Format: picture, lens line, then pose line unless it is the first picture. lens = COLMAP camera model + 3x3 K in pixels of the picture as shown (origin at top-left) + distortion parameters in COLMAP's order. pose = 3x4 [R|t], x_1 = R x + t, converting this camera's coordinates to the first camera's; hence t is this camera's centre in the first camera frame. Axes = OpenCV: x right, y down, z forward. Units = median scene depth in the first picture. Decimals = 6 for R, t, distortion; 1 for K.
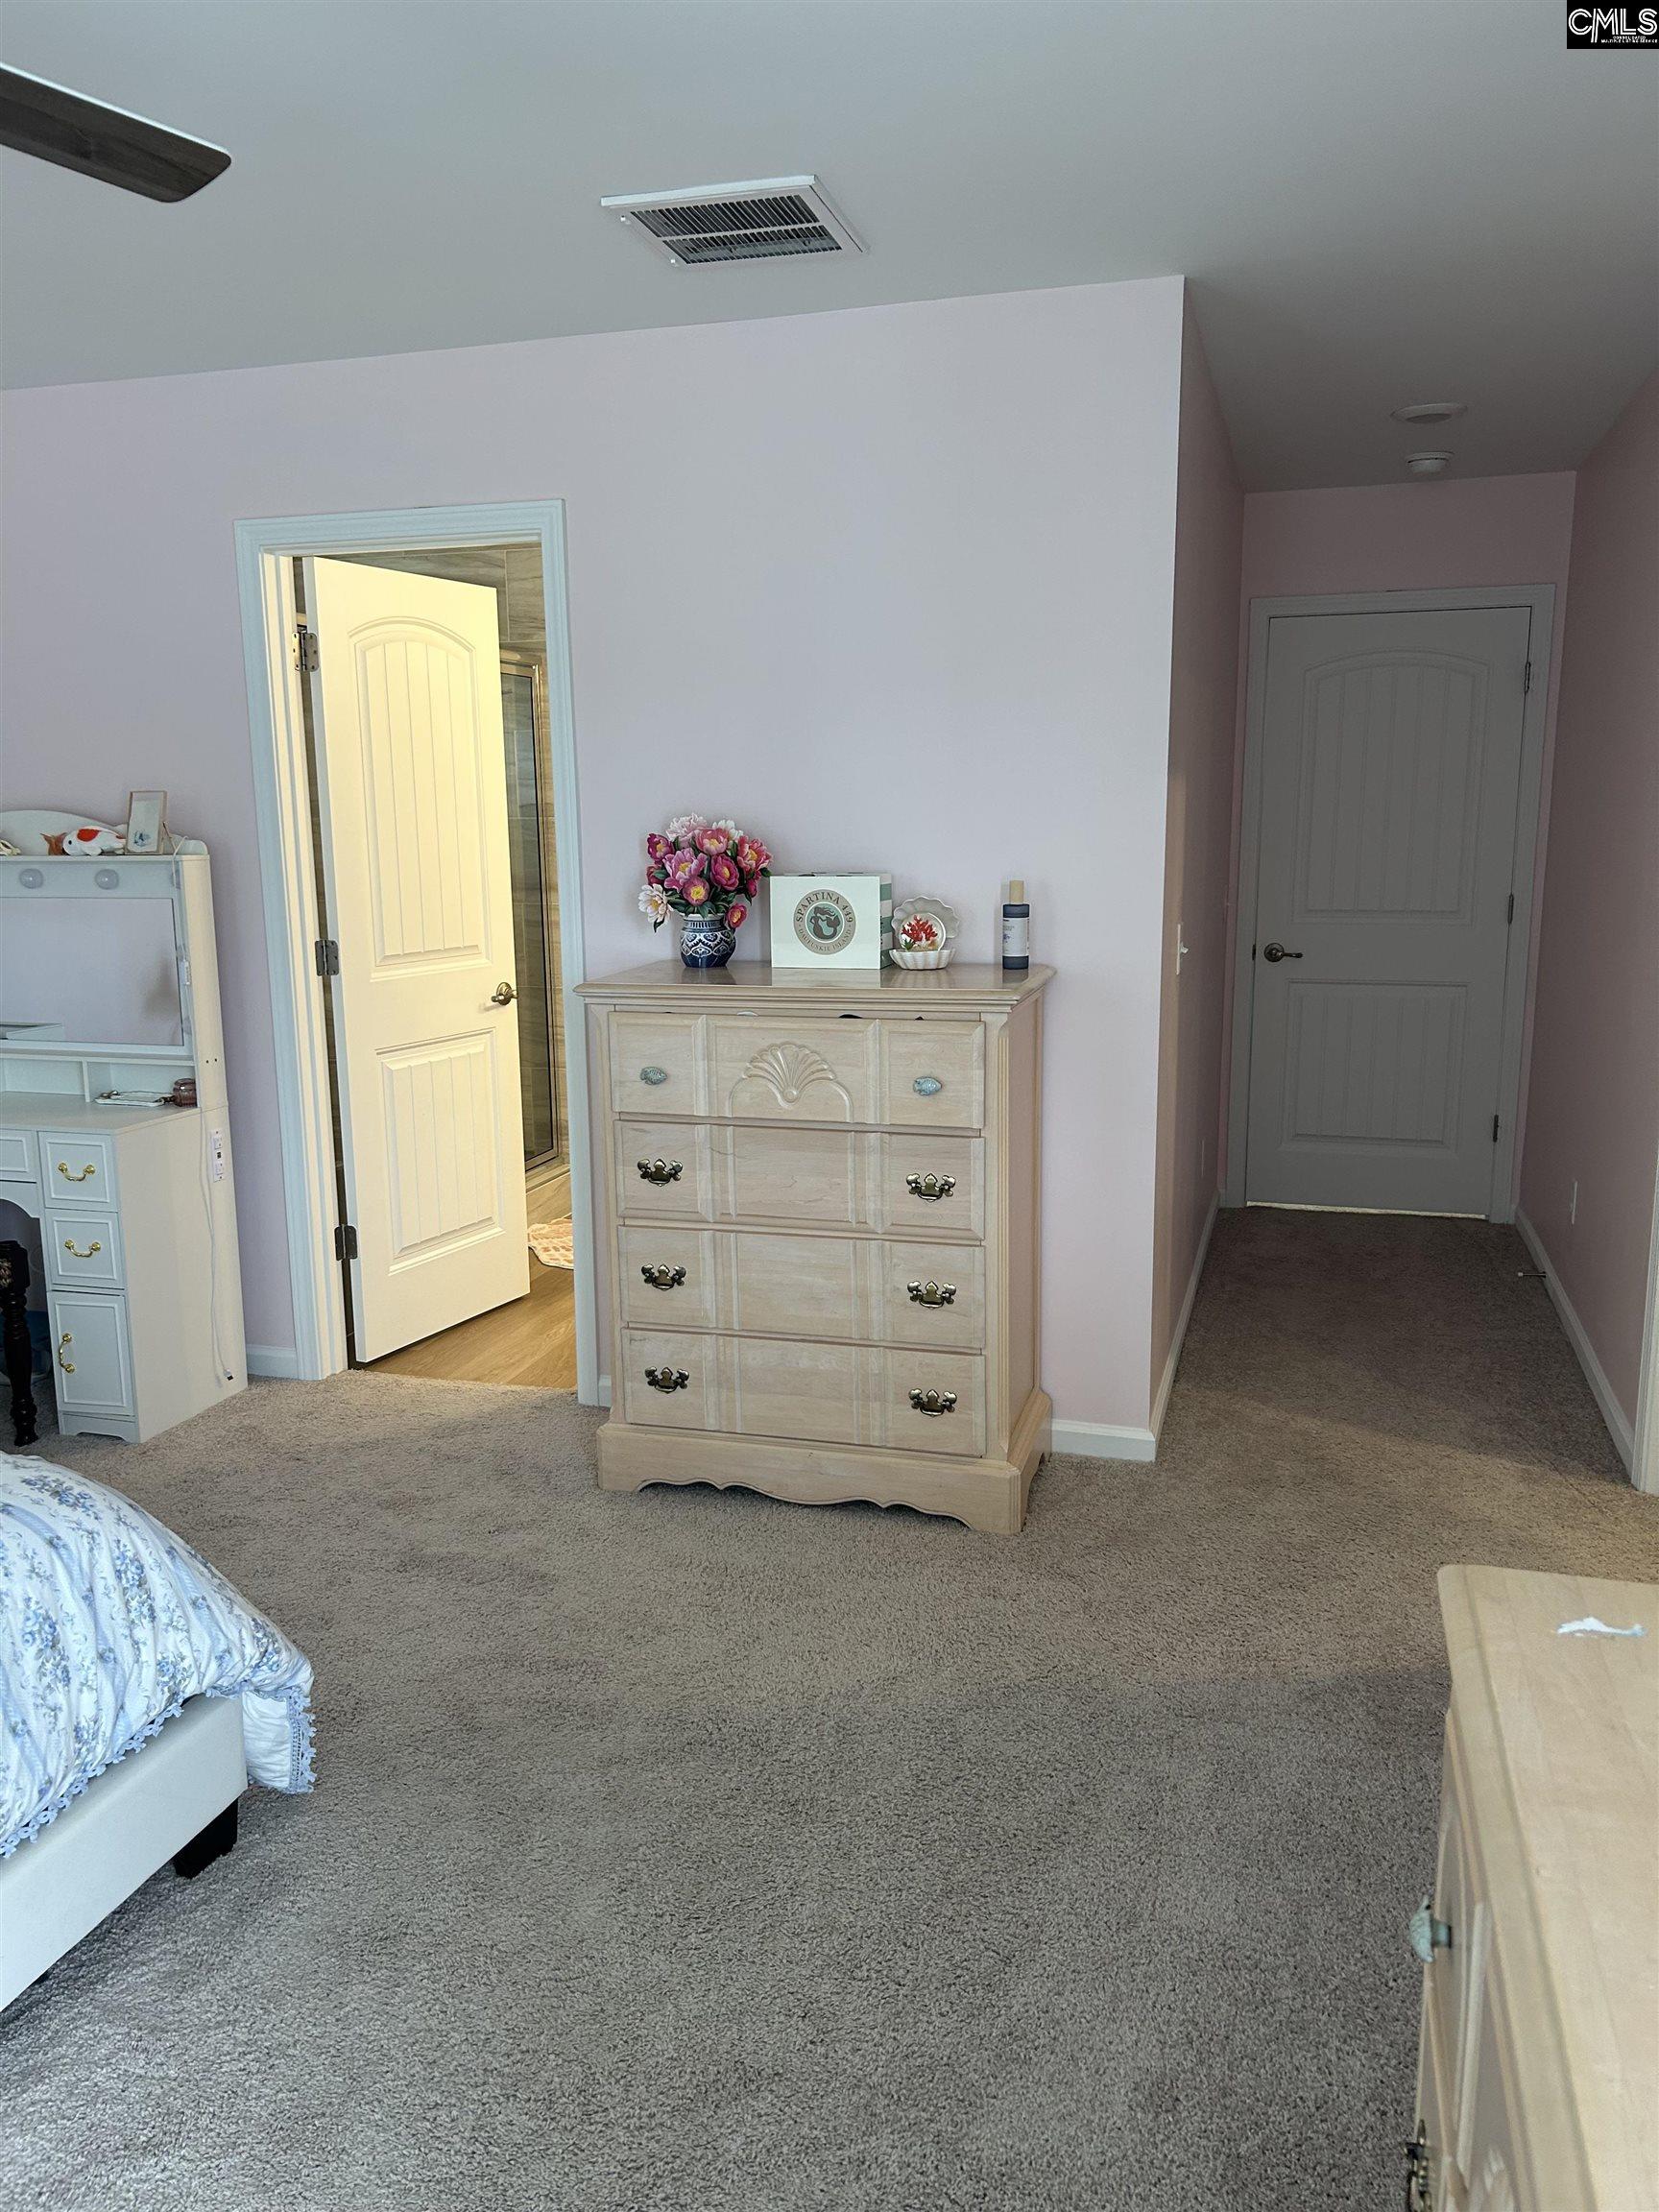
lens RADIAL K [[1664.0, 0, 828.2], [0, 1664.0, 1123.5], [0, 0, 1]] dist [0.052289, -0.053169]
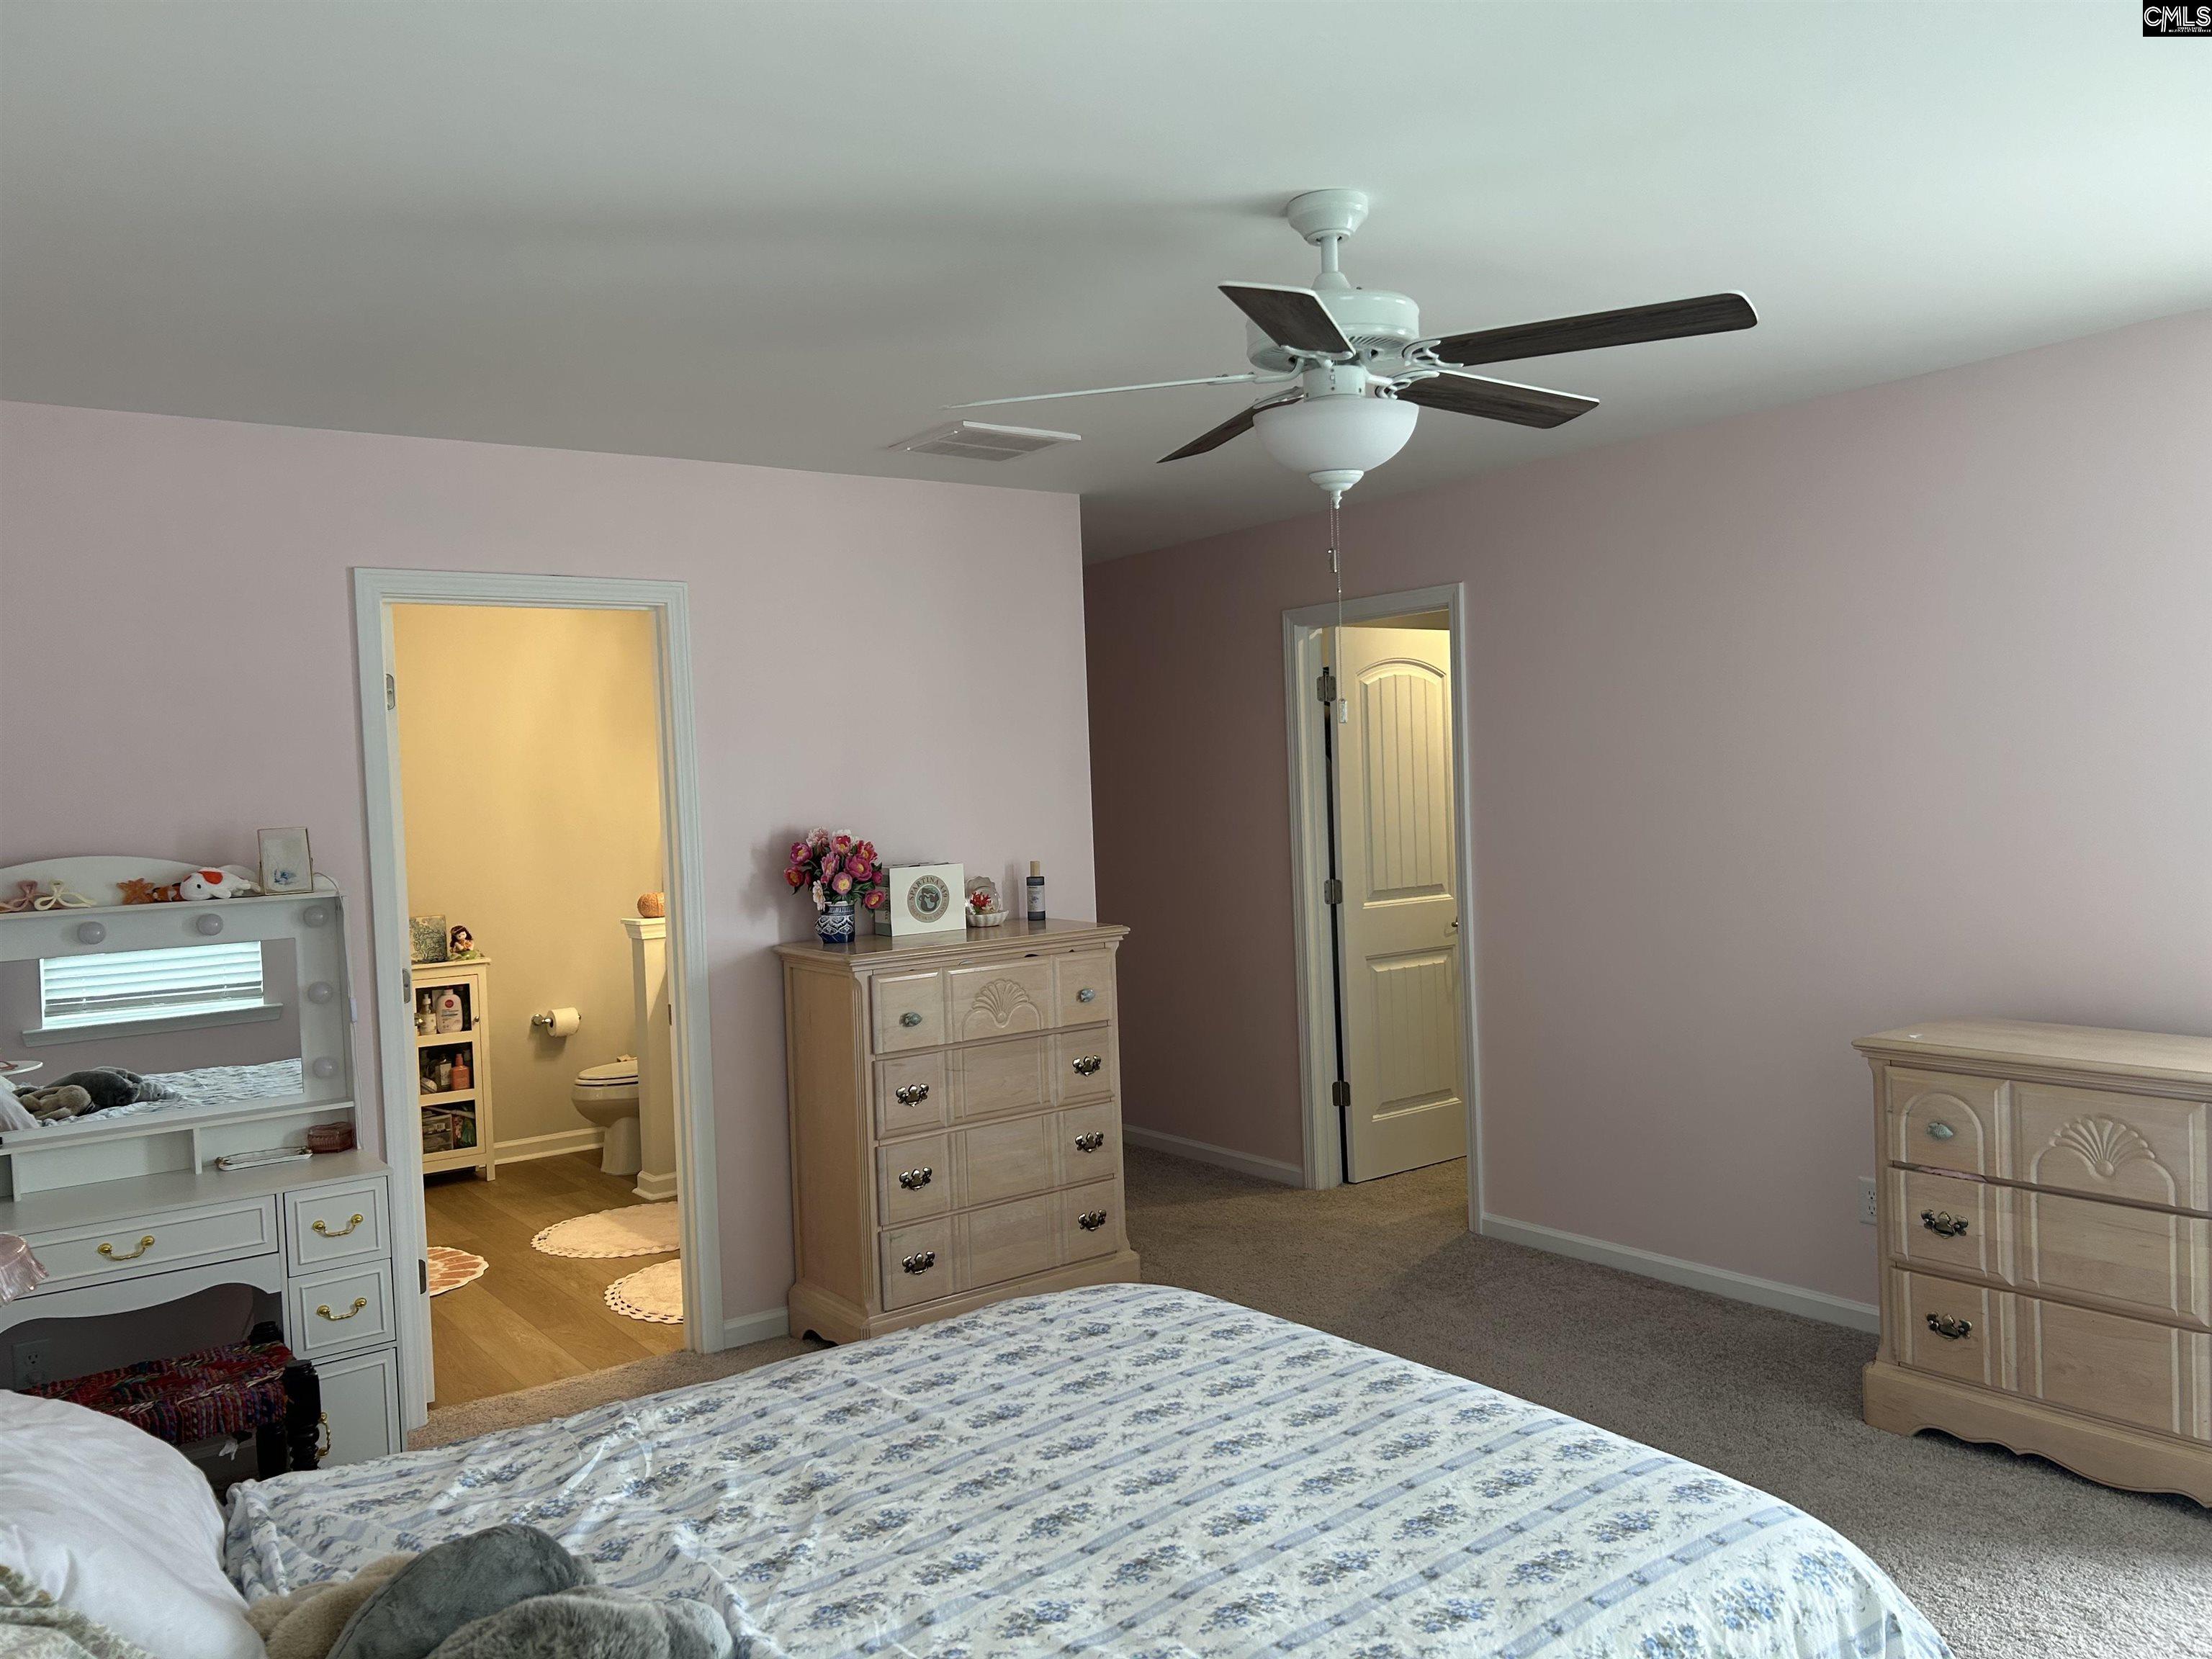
lens RADIAL K [[1664.0, 0, 1110.0], [0, 1664.0, 813.8], [0, 0, 1]] dist [0.052289, -0.053169]
pose [[0.606507, -0.031164, 0.794467, -0.989929], [0.182079, 0.978121, -0.100634, -0.025305], [-0.773949, 0.205692, 0.598911, 0.057727]]
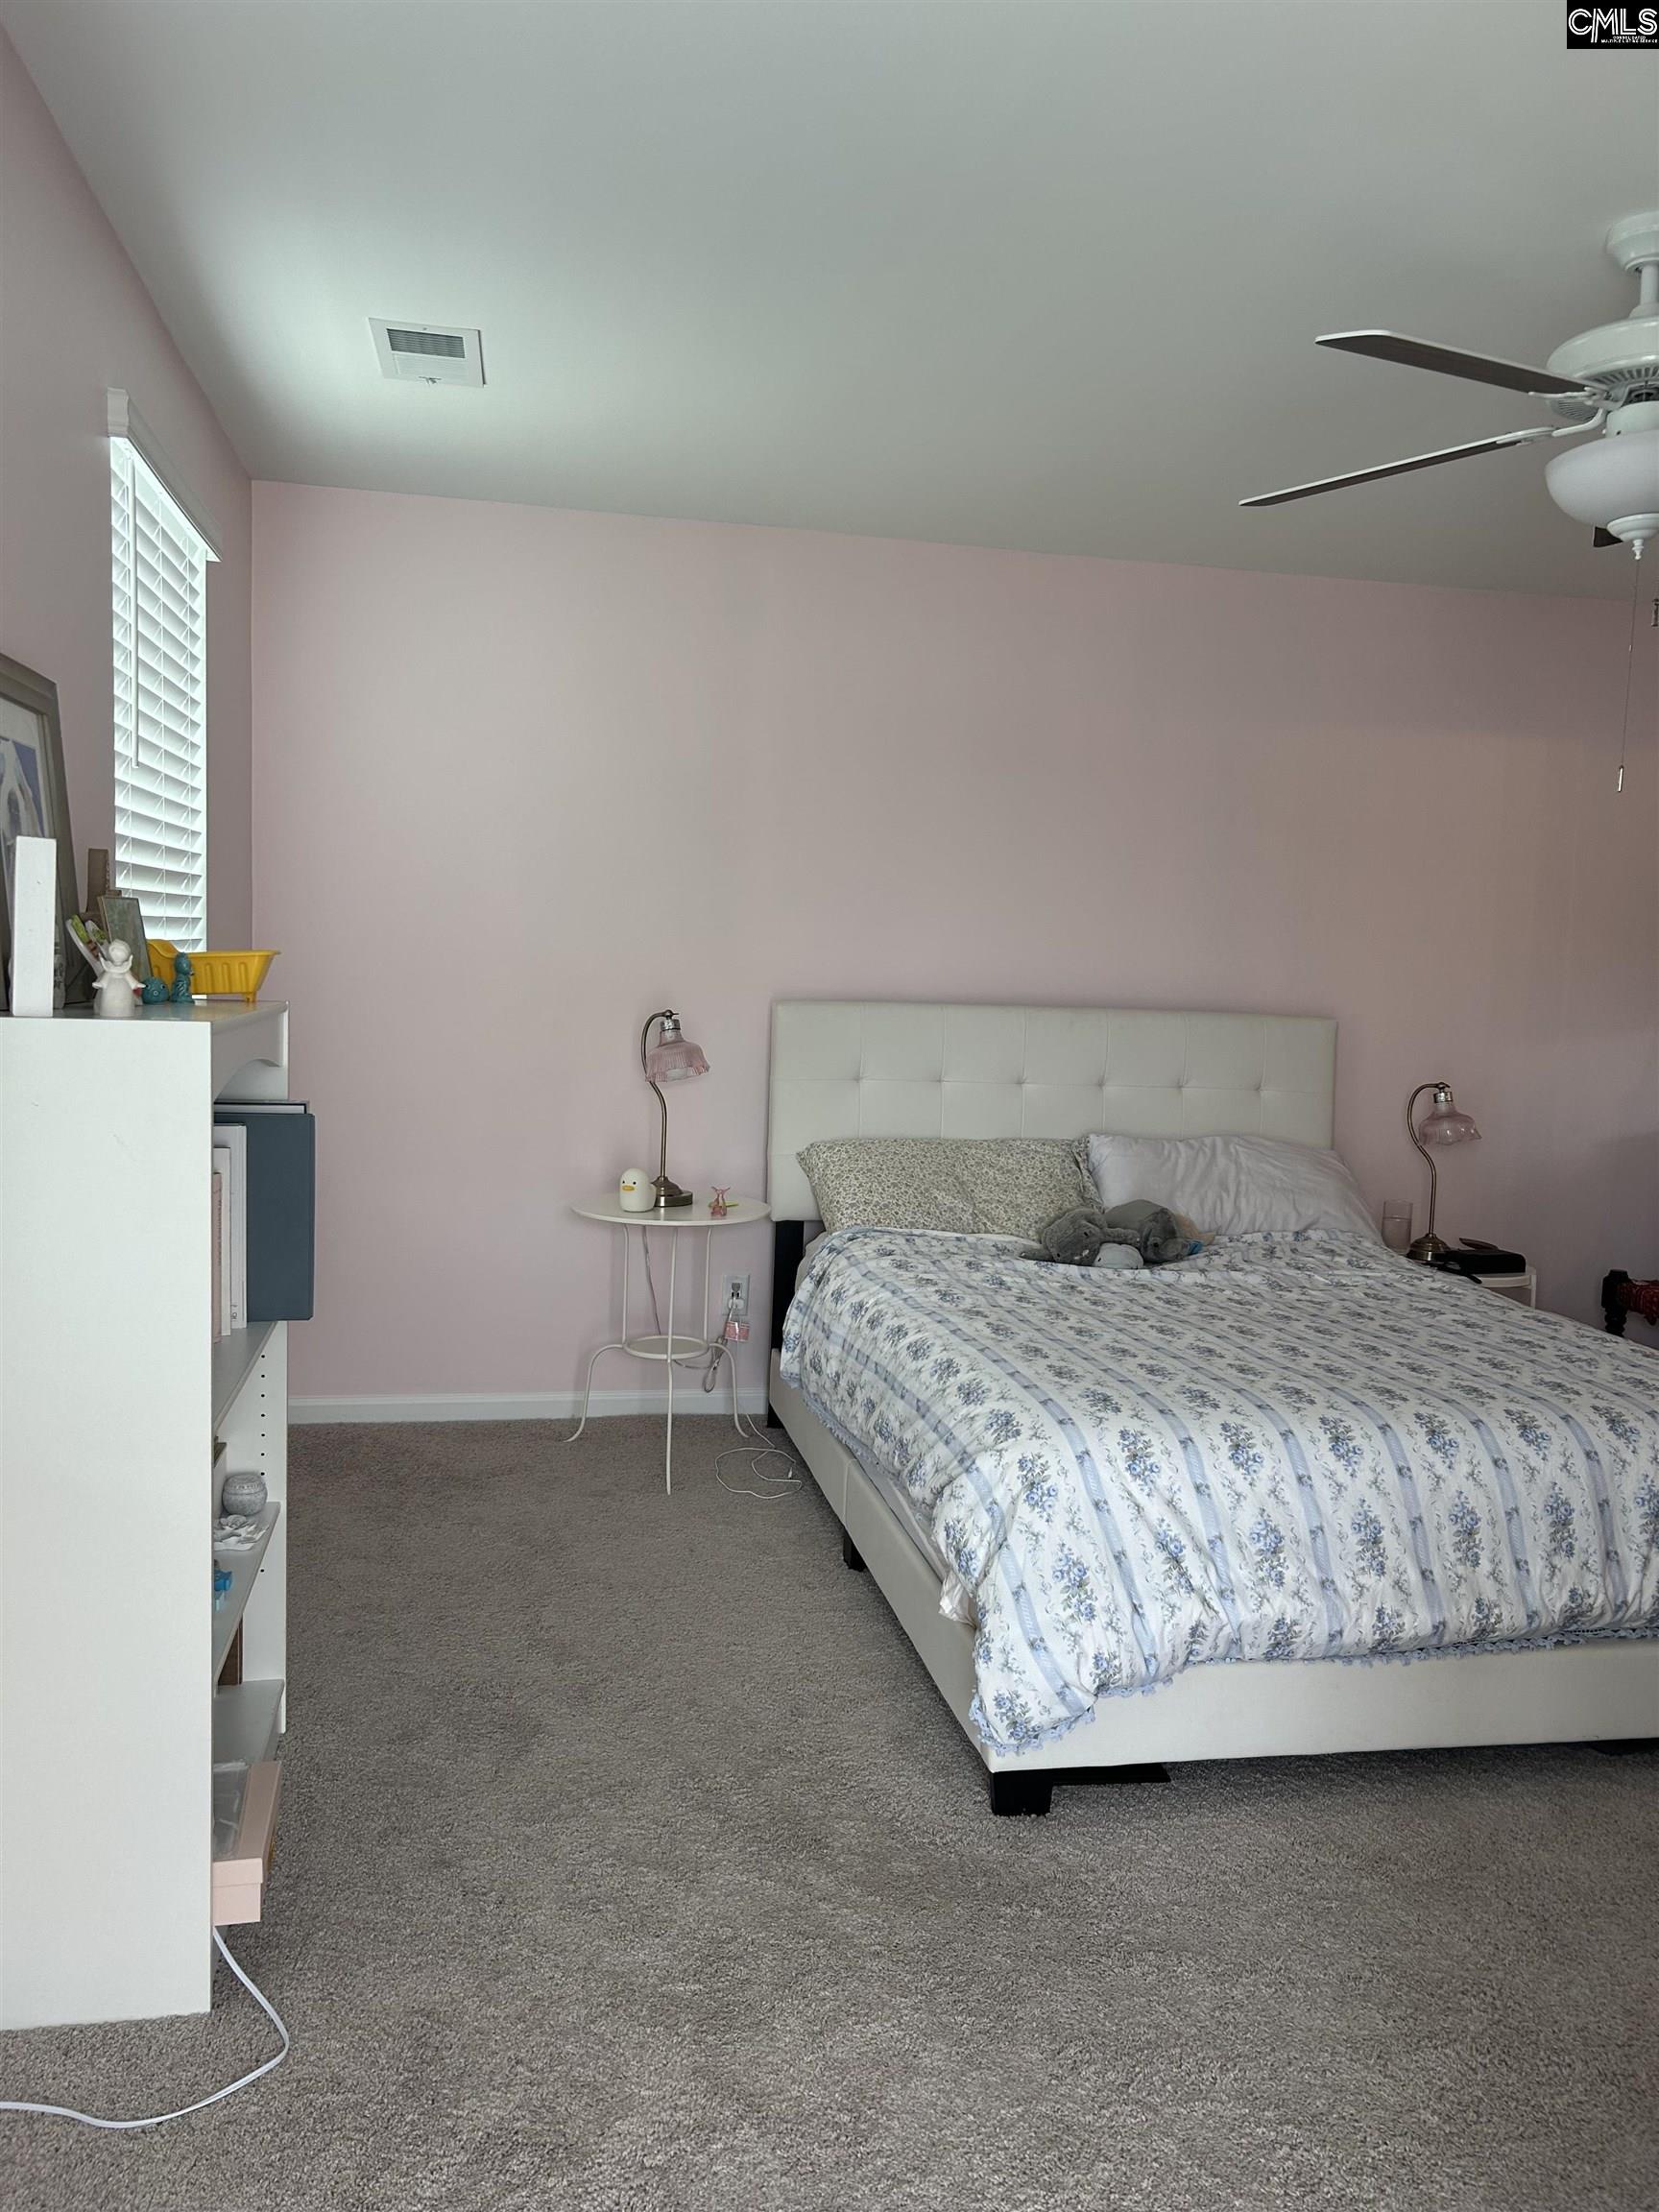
lens RADIAL K [[1664.0, 0, 850.7], [0, 1664.0, 1115.1], [0, 0, 1]] dist [0.052289, -0.053169]
pose [[0.472693, 0.108152, -0.874565, 0.201956], [-0.203679, 0.978976, 0.010977, 0.073740], [0.857366, 0.172942, 0.484783, -0.191210]]
